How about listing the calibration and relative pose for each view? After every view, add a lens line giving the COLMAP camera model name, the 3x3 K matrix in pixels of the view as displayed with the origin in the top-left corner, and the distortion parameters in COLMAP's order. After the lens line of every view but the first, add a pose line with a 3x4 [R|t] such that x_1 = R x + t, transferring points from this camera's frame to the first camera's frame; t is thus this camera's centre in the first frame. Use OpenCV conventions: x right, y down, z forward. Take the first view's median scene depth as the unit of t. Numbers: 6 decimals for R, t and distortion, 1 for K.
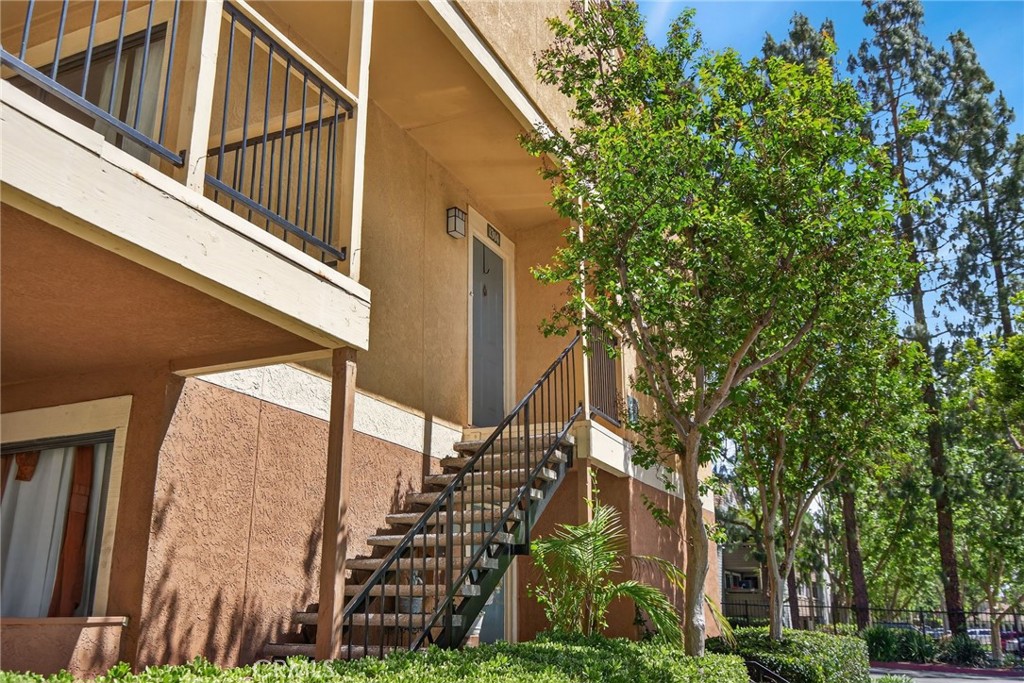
lens RADIAL K [[923.3, 0, 512.0], [0, 923.3, 341.5], [0, 0, 1]] dist [-0.003796, -0.000998]
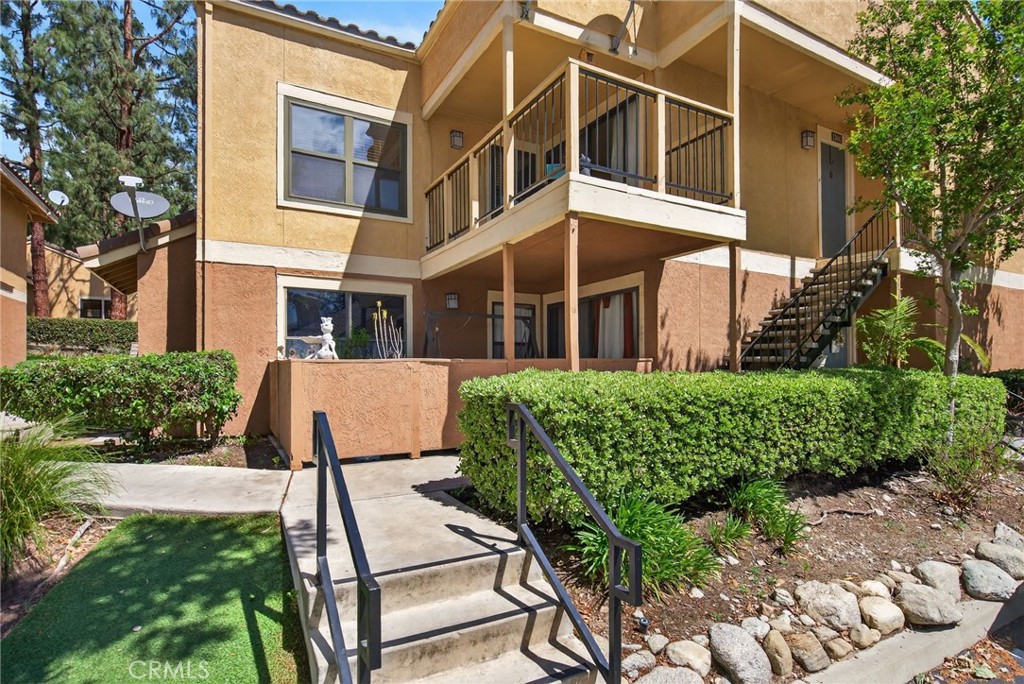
lens RADIAL K [[508.0, 0, 513.0], [0, 508.0, 352.0], [0, 0, 1]] dist [0.007242, -0.000399]
pose [[0.805266, -0.020598, -0.592555, 0.083759], [0.174728, 0.963259, 0.203966, -0.060429], [0.566583, -0.267783, 0.779279, -0.252637]]
